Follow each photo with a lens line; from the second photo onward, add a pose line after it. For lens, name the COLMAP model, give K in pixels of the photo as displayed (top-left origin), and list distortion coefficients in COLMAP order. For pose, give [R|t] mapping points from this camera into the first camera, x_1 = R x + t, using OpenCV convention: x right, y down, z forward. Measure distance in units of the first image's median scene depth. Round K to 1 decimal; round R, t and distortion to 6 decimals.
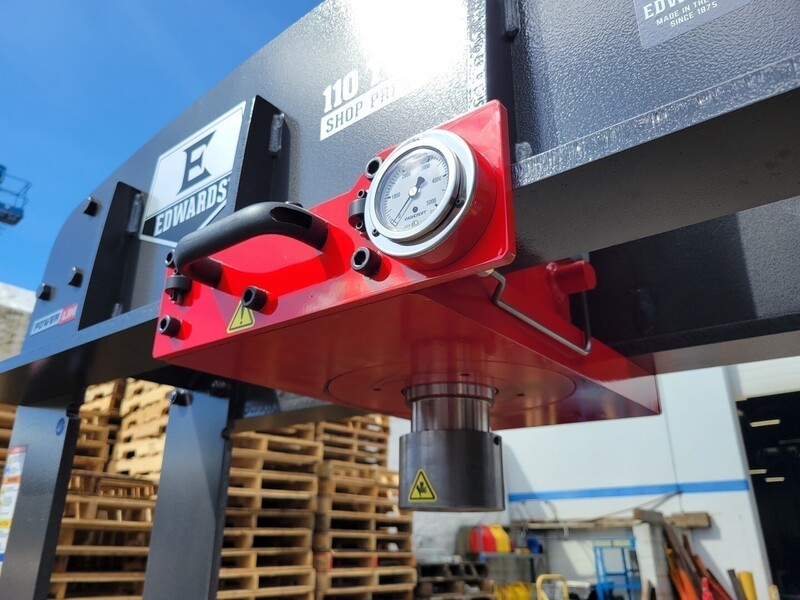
lens RADIAL K [[609.6, 0, 400.0], [0, 609.6, 300.0], [0, 0, 1]] dist [0.057195, -0.048322]
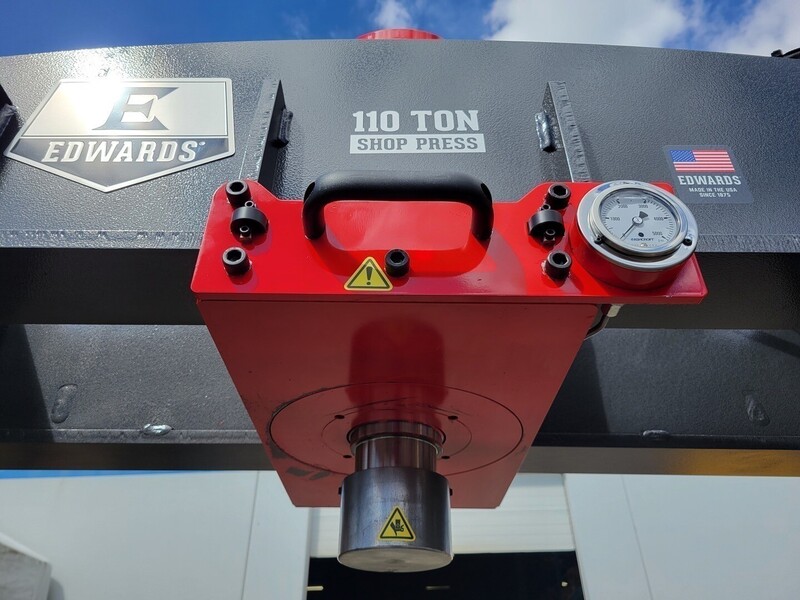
lens RADIAL K [[609.6, 0, 400.0], [0, 609.6, 300.0], [0, 0, 1]] dist [0.057195, -0.048322]
pose [[0.782724, 0.344931, 0.518041, -0.088177], [-0.221593, 0.932276, -0.285933, 0.039697], [-0.581584, 0.109012, 0.806149, 0.033164]]
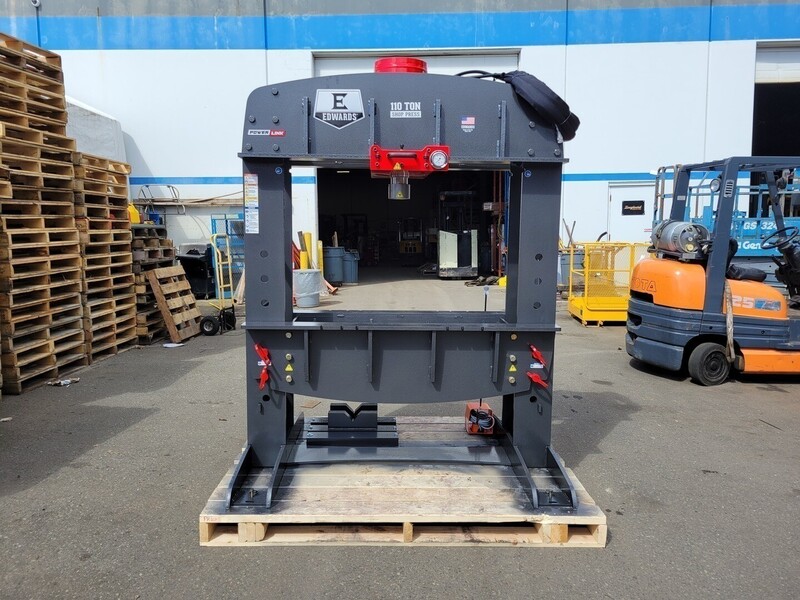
lens RADIAL K [[609.6, 0, 400.0], [0, 609.6, 300.0], [0, 0, 1]] dist [0.057195, -0.048322]
pose [[0.755230, -0.084731, 0.649960, -0.540380], [-0.239365, 0.887471, 0.393827, -0.150105], [-0.610190, -0.453007, 0.649963, -0.441248]]
